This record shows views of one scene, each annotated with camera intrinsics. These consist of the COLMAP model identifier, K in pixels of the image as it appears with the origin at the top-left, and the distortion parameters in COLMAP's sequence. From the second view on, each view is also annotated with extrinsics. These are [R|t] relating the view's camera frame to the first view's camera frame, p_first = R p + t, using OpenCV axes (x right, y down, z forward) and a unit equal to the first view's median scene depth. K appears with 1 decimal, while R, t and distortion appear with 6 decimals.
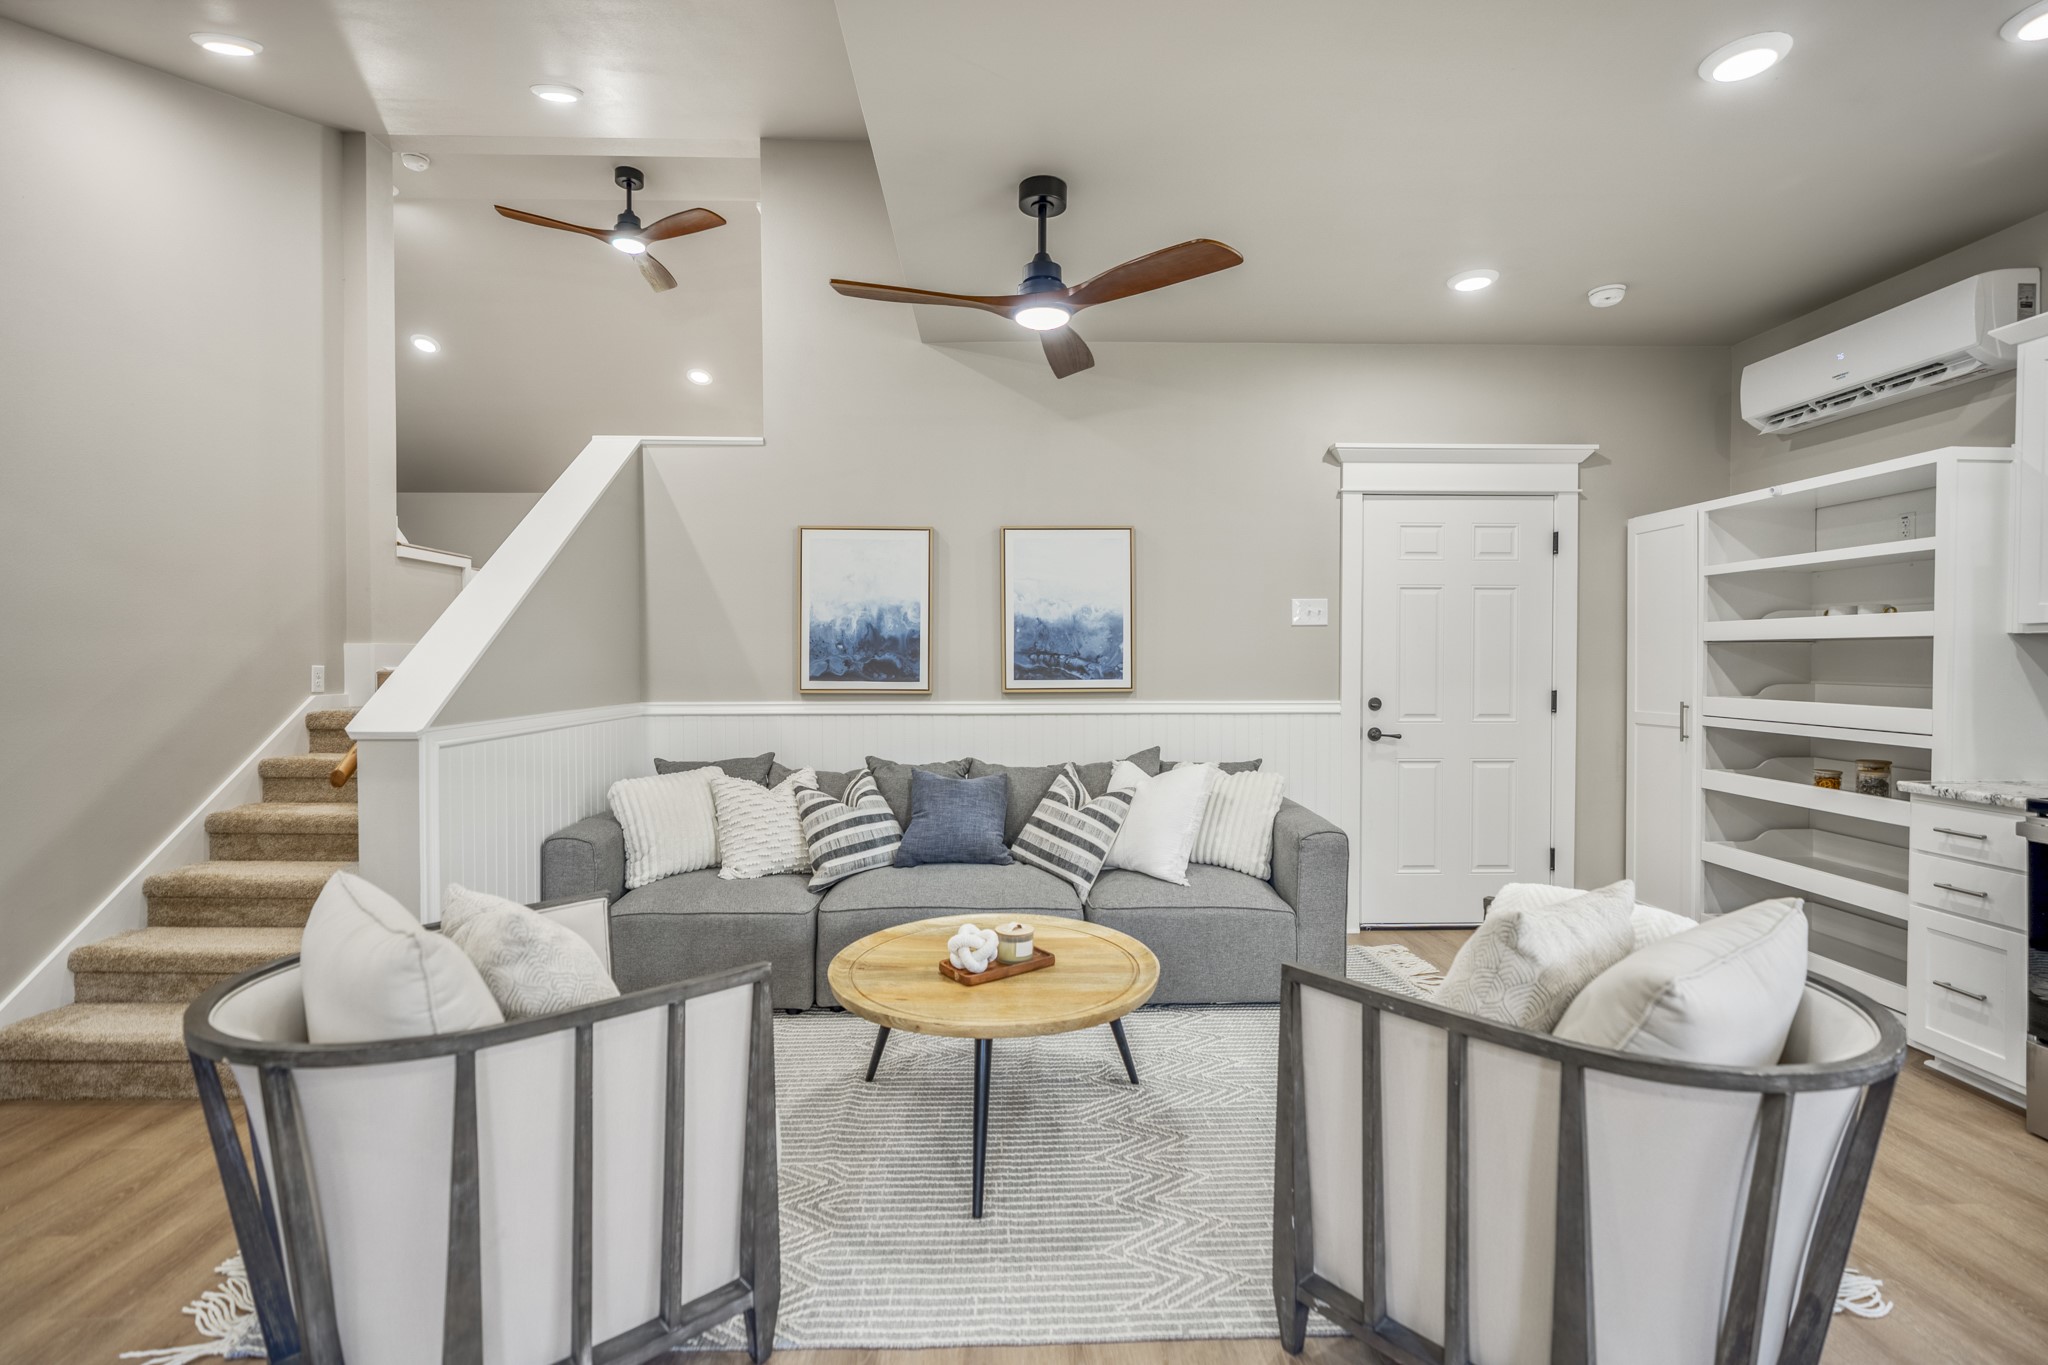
lens RADIAL K [[941.5, 0, 1025.6], [0, 941.5, 677.6], [0, 0, 1]] dist [-0.001812, 0.000126]
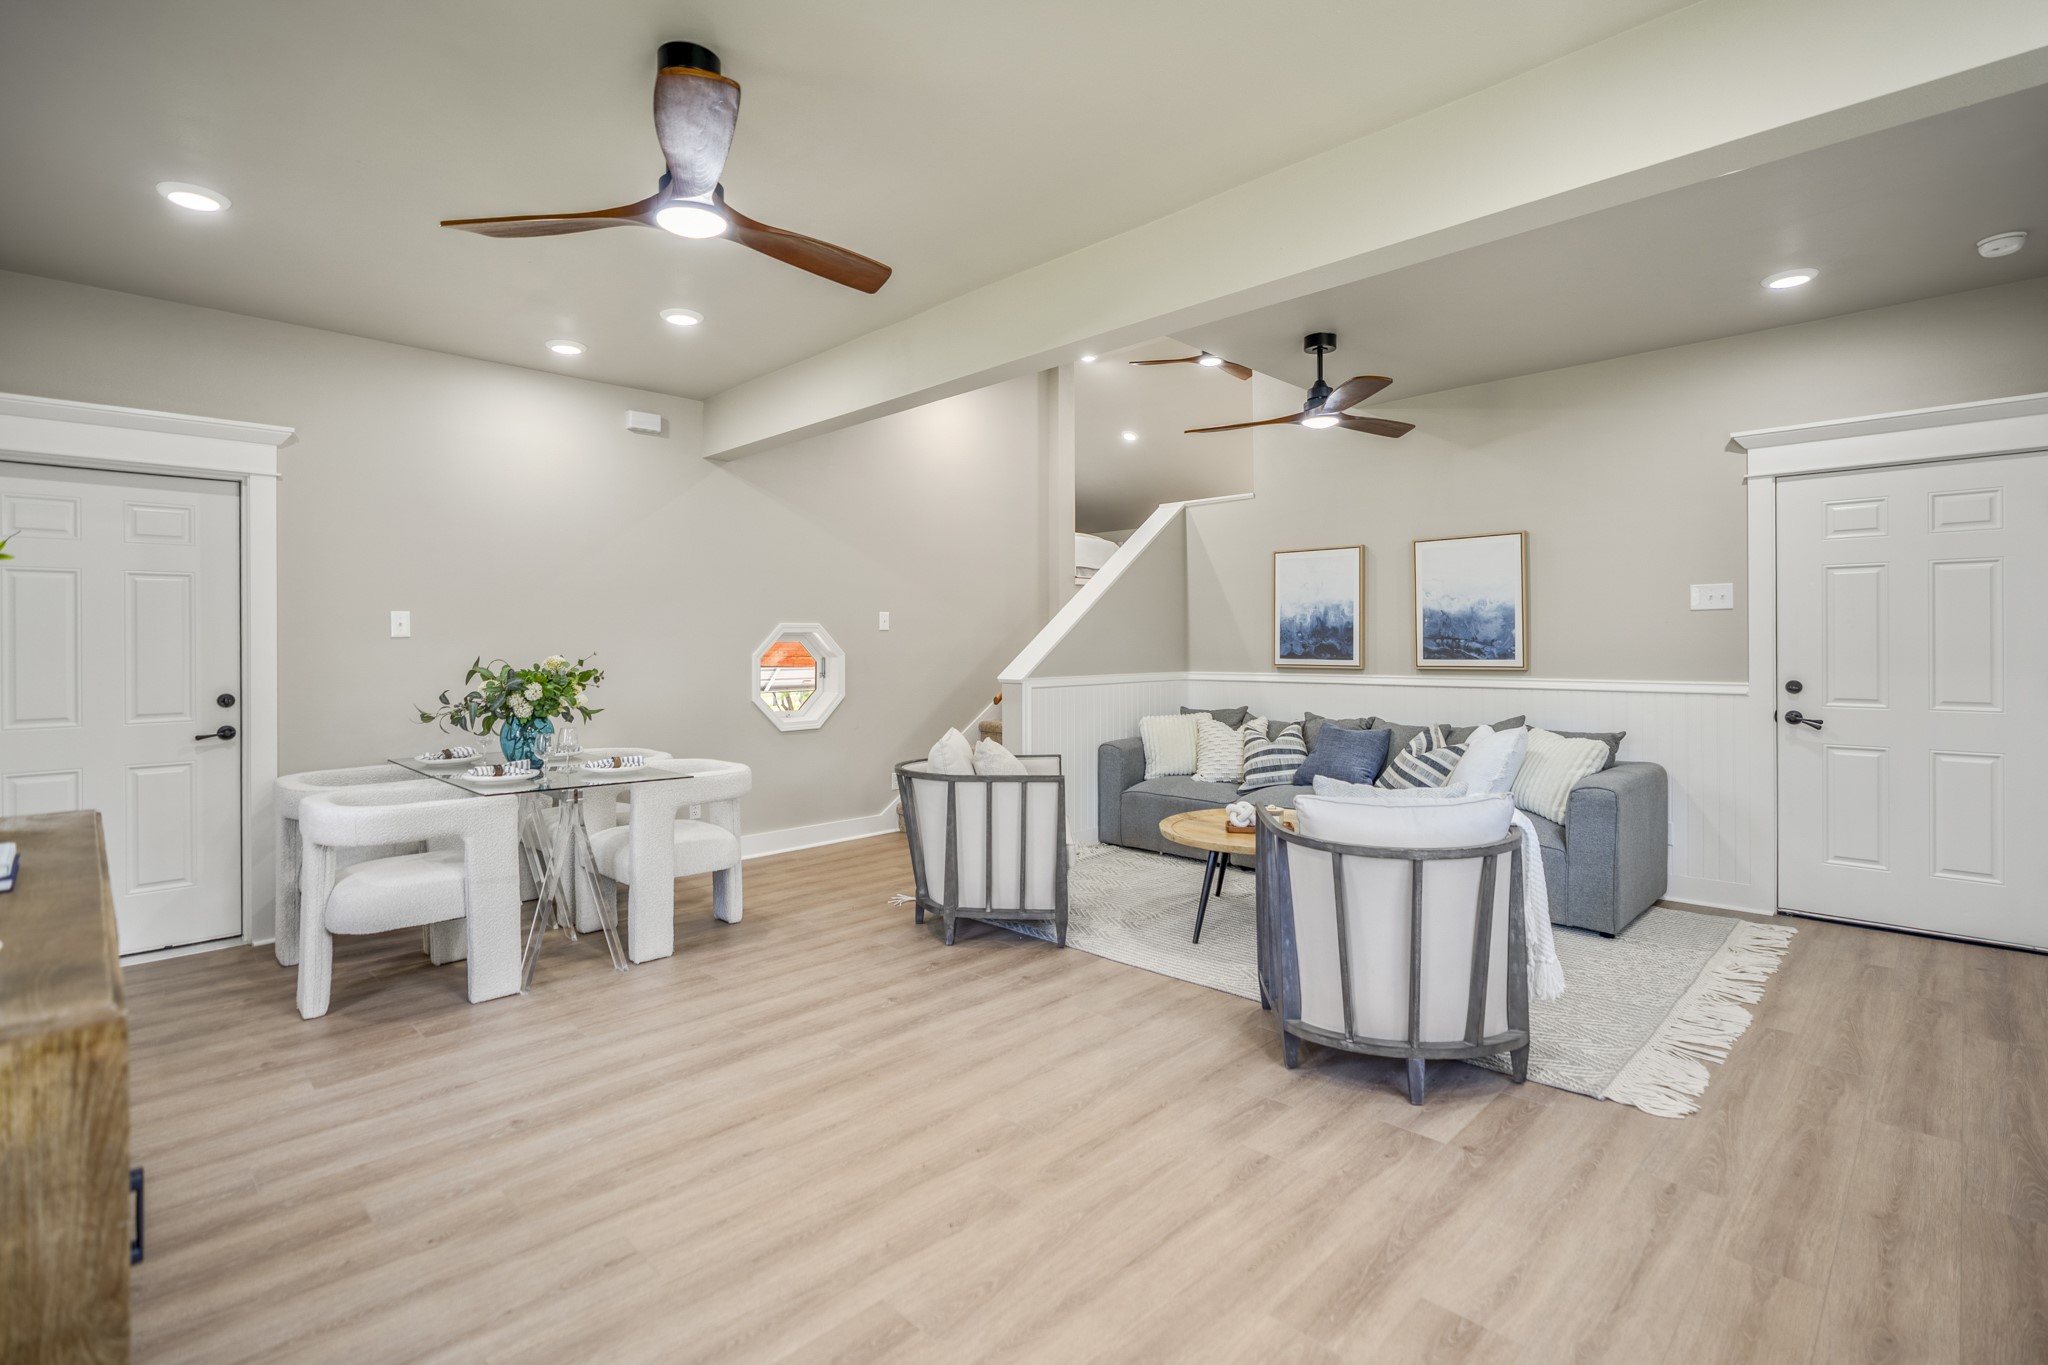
lens RADIAL K [[955.9, 0, 1018.5], [0, 955.9, 654.2], [0, 0, 1]] dist [-0.001232, 0.000016]
pose [[0.688451, 0.004689, -0.725268, 0.551208], [-0.008924, 0.999958, -0.002006, 0.003100], [0.725228, 0.007854, 0.688464, -0.289807]]
